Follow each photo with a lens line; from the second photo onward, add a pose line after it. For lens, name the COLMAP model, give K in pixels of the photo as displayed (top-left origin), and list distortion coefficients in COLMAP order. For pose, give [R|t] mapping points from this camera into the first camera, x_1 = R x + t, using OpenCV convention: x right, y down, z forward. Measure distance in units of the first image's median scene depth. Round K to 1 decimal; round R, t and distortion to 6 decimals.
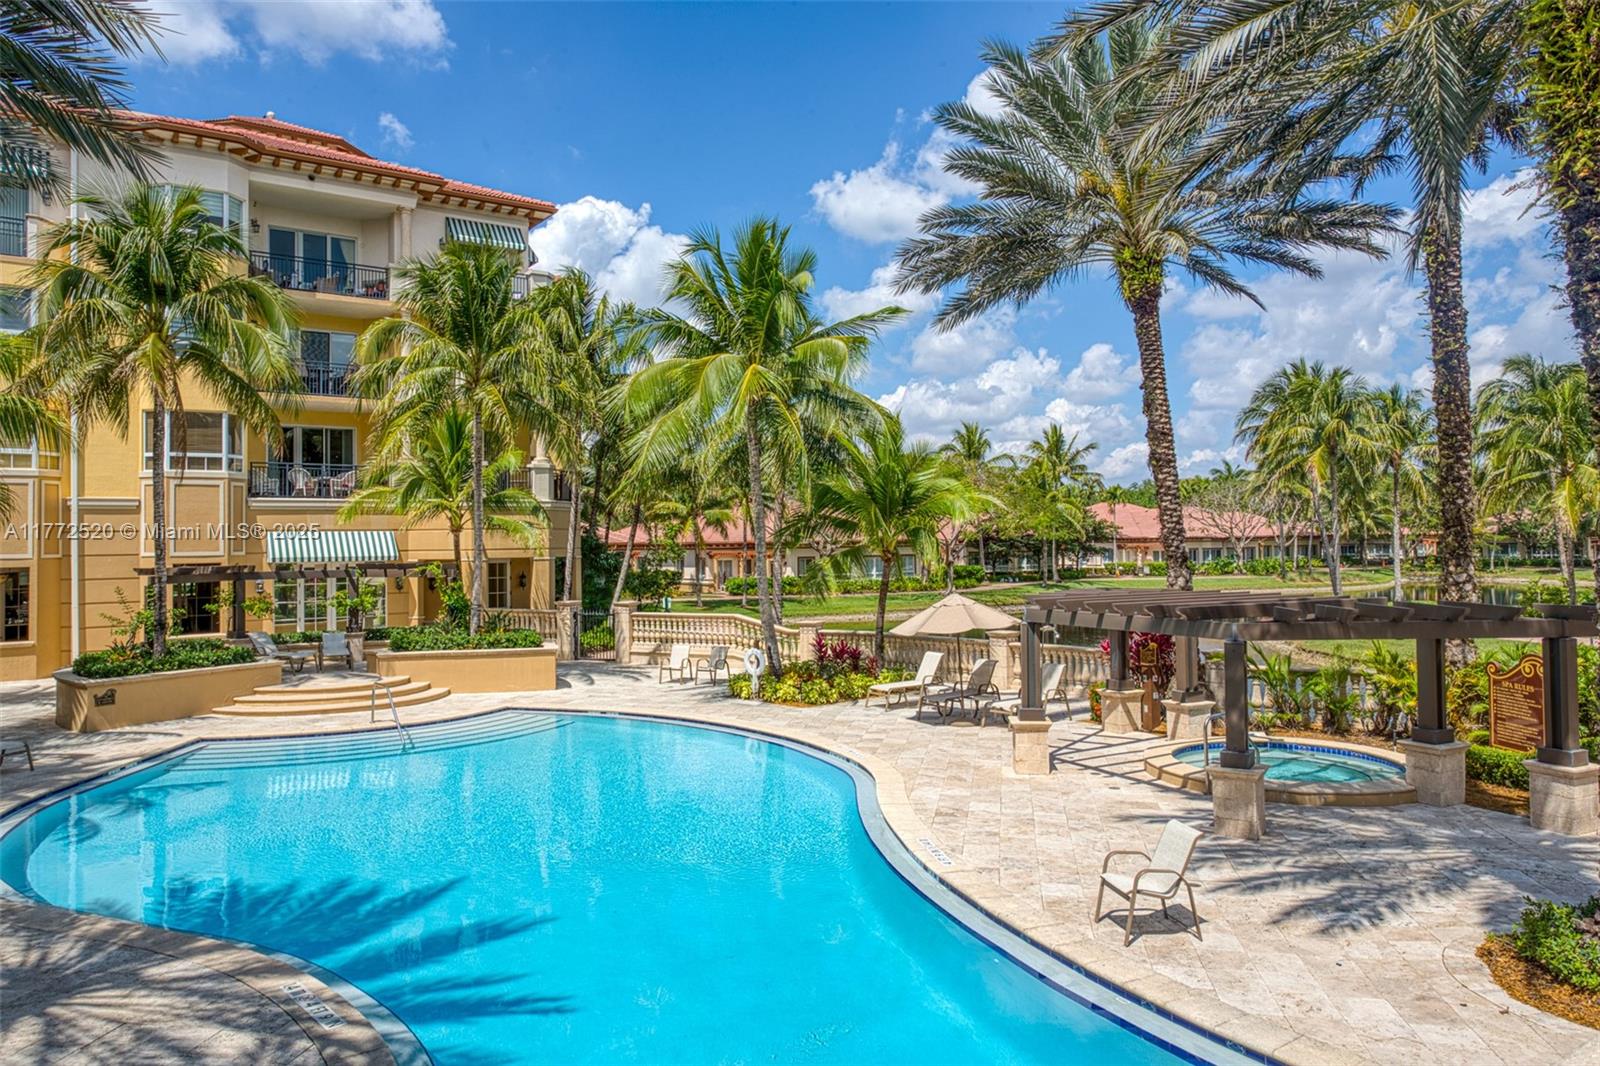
lens RADIAL K [[1145.7, 0, 741.9], [0, 1145.7, 538.9], [0, 0, 1]] dist [0.009808, 0.000917]
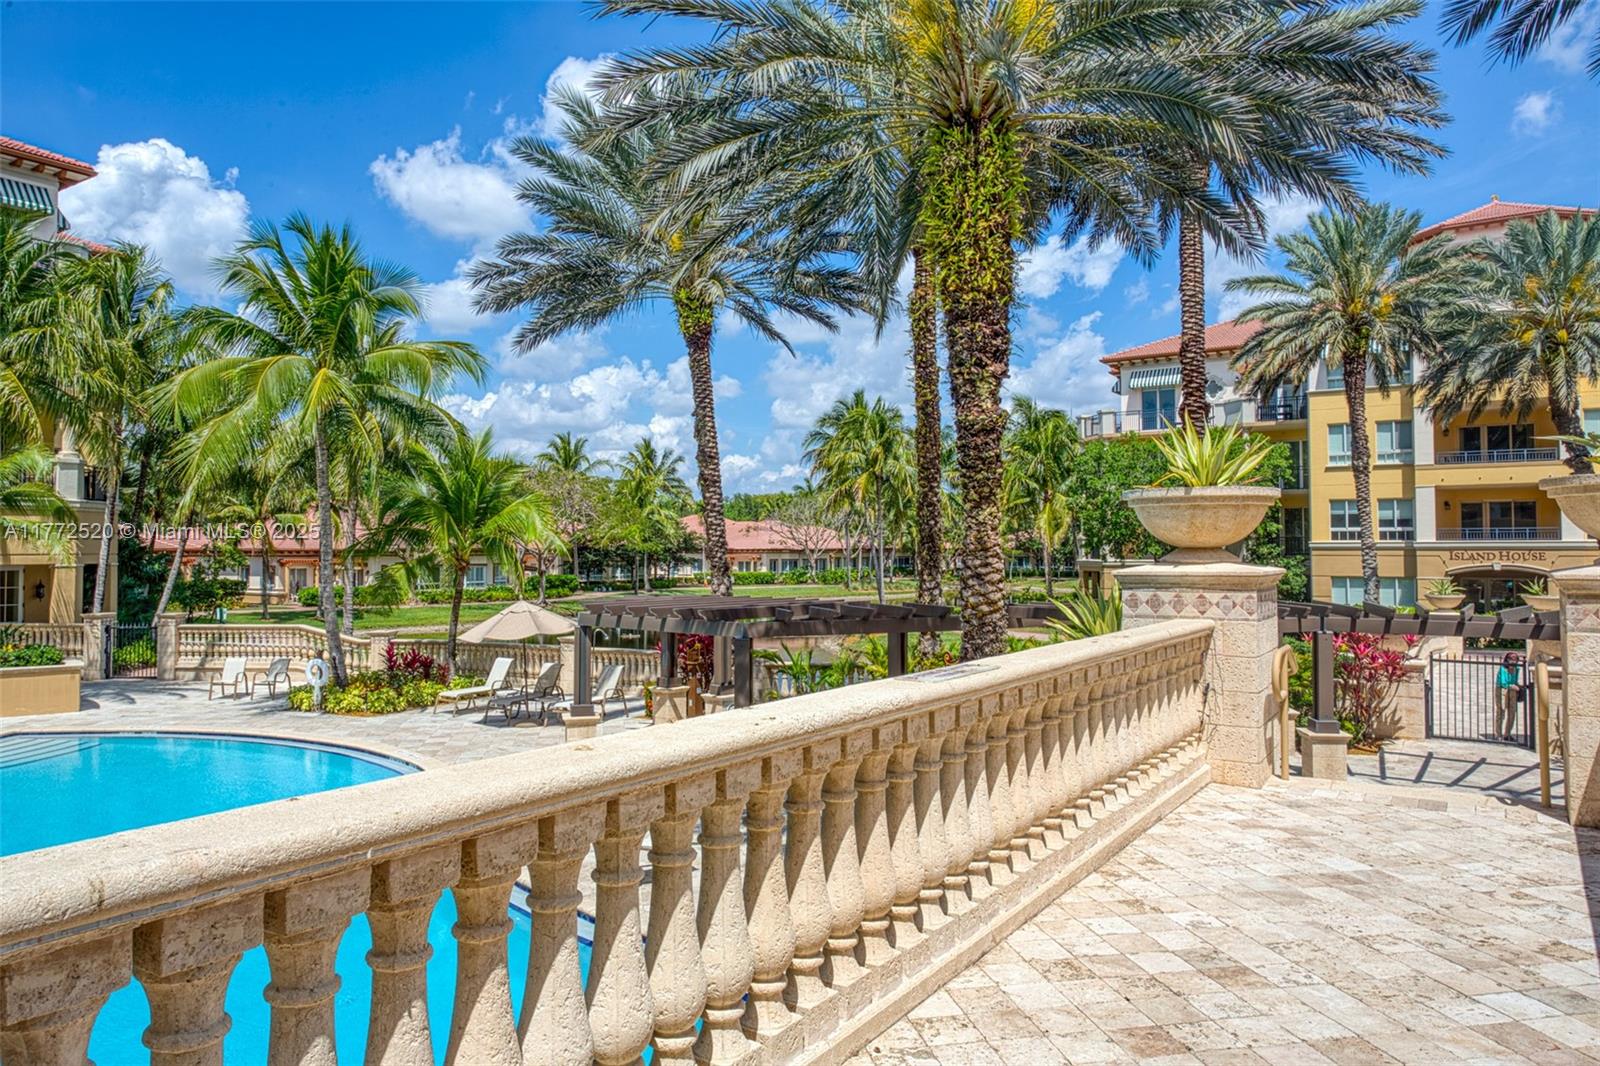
lens RADIAL K [[1165.9, 0, 792.6], [0, 1165.9, 521.1], [0, 0, 1]] dist [-0.005610, 0.023717]
pose [[0.927707, 0.019443, 0.372803, 0.012973], [-0.010845, 0.999625, -0.025148, -0.000840], [-0.373152, 0.019287, 0.927570, -0.066224]]
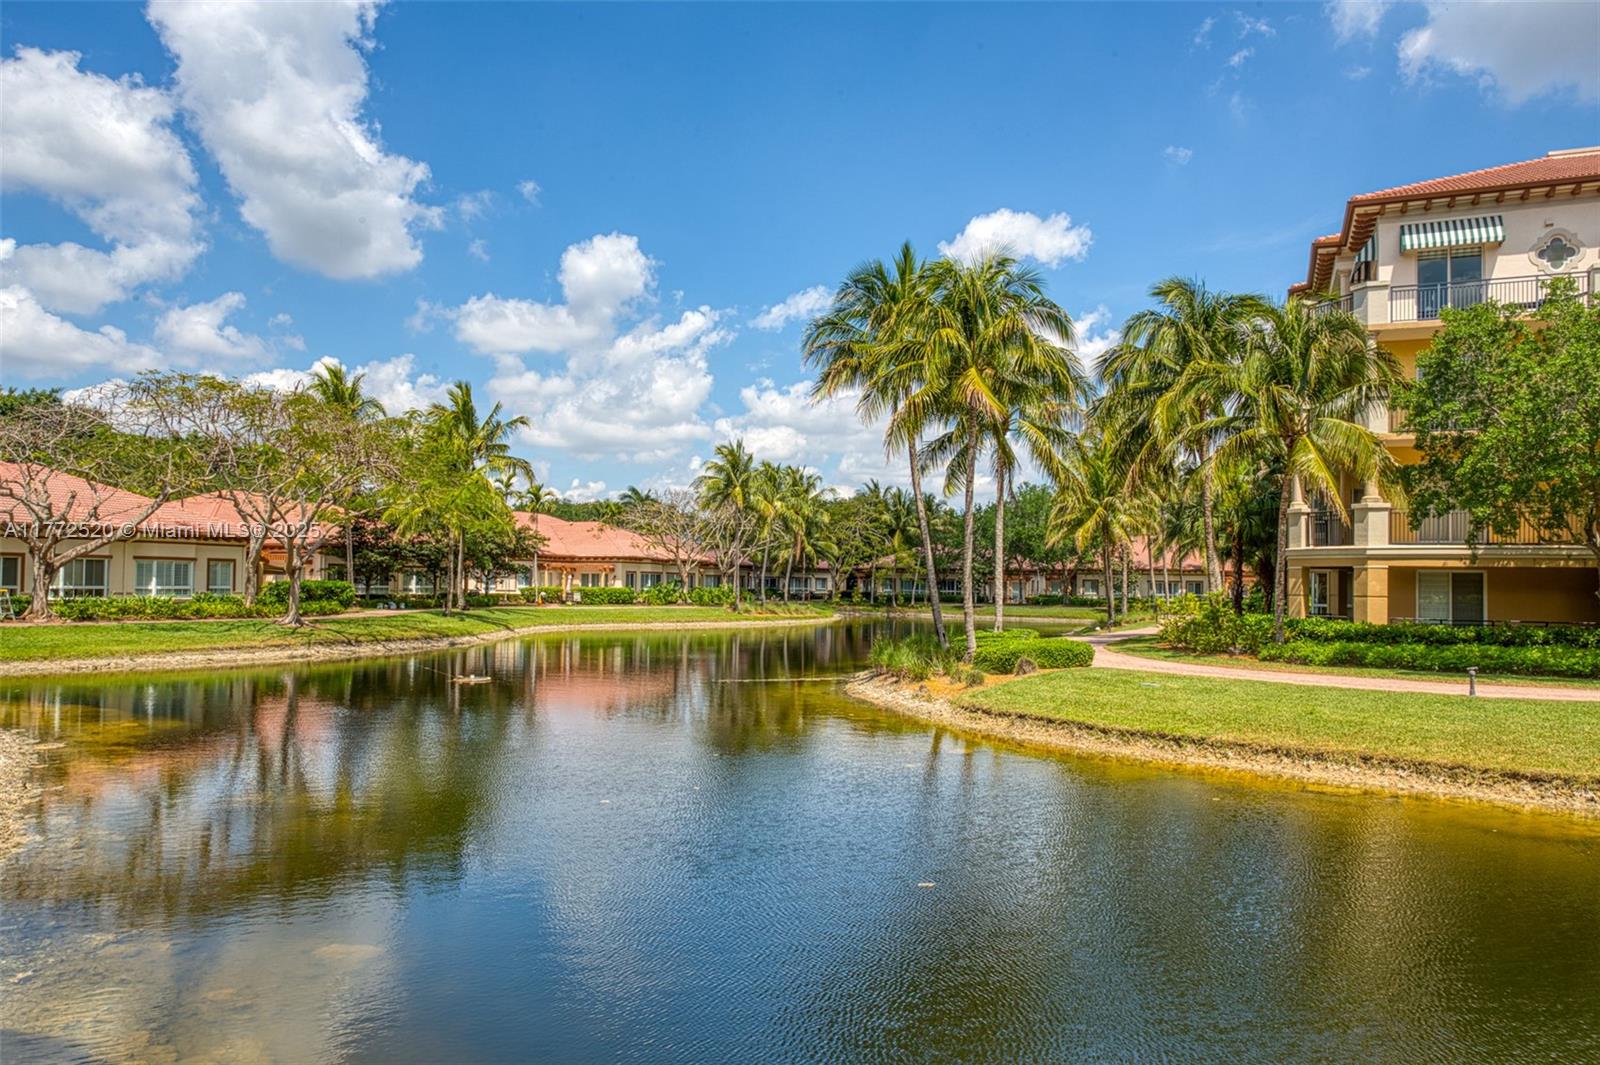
lens RADIAL K [[1165.9, 0, 833.3], [0, 1165.9, 568.8], [0, 0, 1]] dist [-0.005610, 0.023717]
pose [[0.821948, 0.033602, 0.568570, 0.195399], [-0.027770, 0.999435, -0.018919, 0.068820], [-0.568885, -0.000239, 0.822417, 0.997751]]
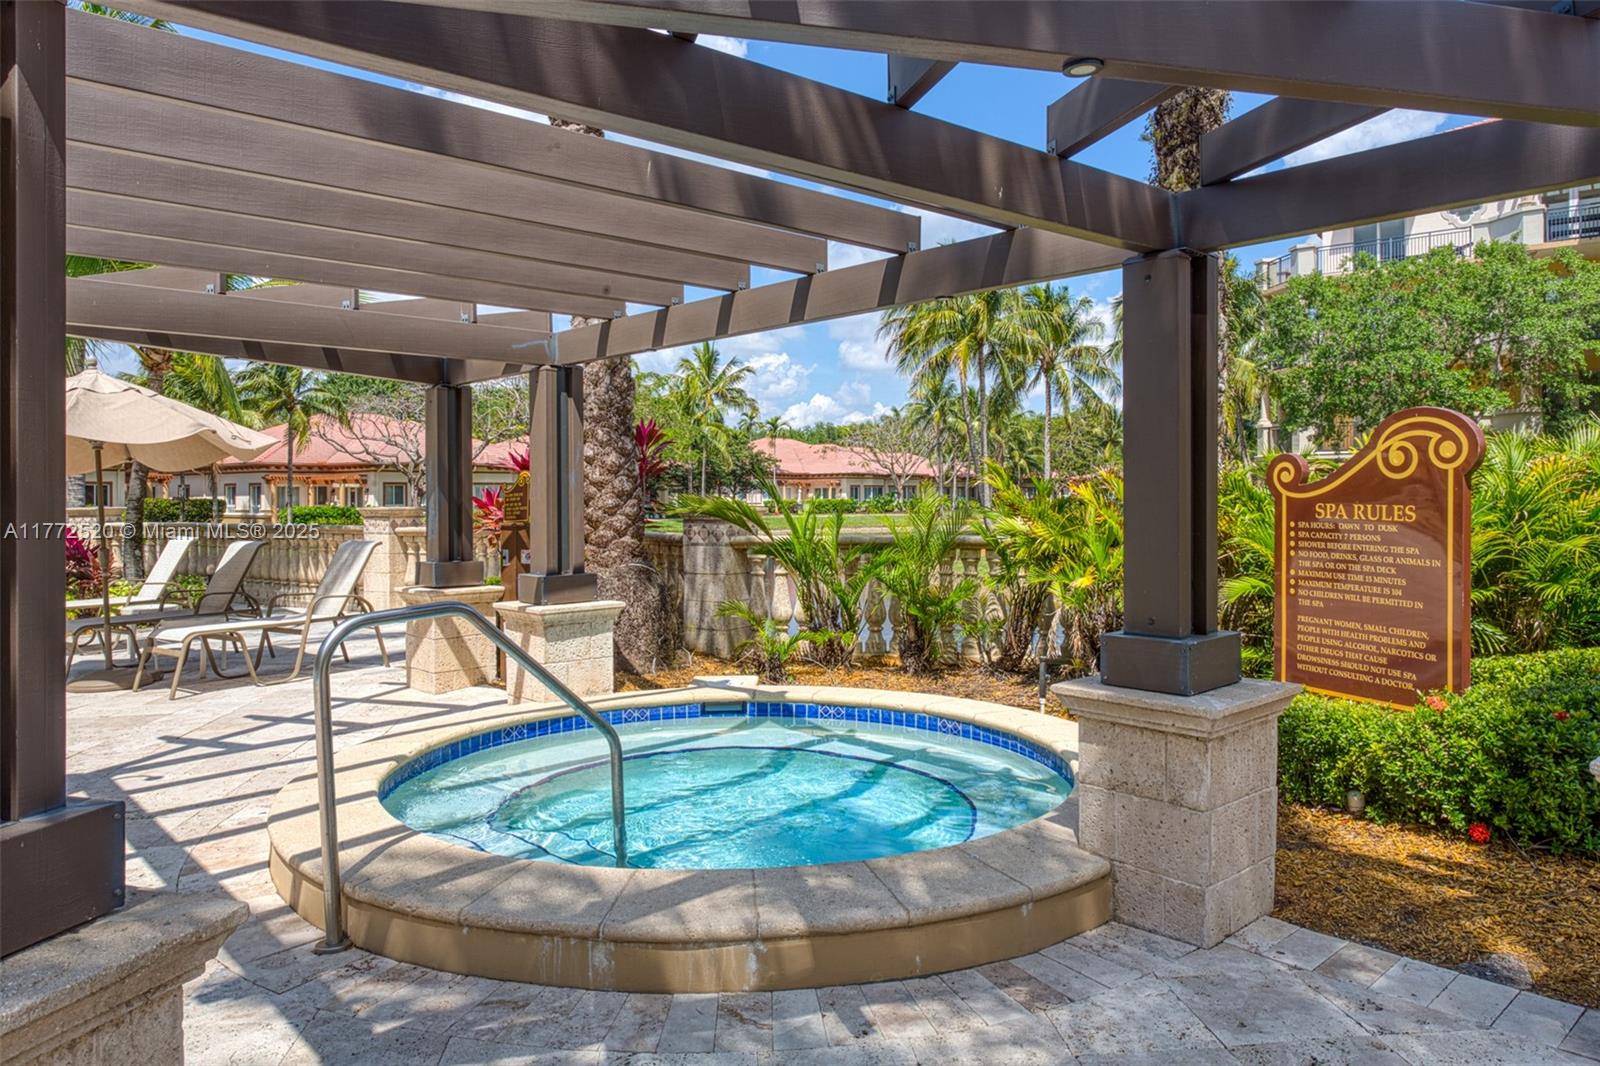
lens RADIAL K [[1165.9, 0, 800.1], [0, 1165.9, 534.6], [0, 0, 1]] dist [-0.005610, 0.023717]
pose [[0.952262, -0.000824, 0.305281, 0.233881], [-0.009325, 0.999451, 0.031785, 0.071638], [-0.305140, -0.033115, 0.951732, 0.412475]]
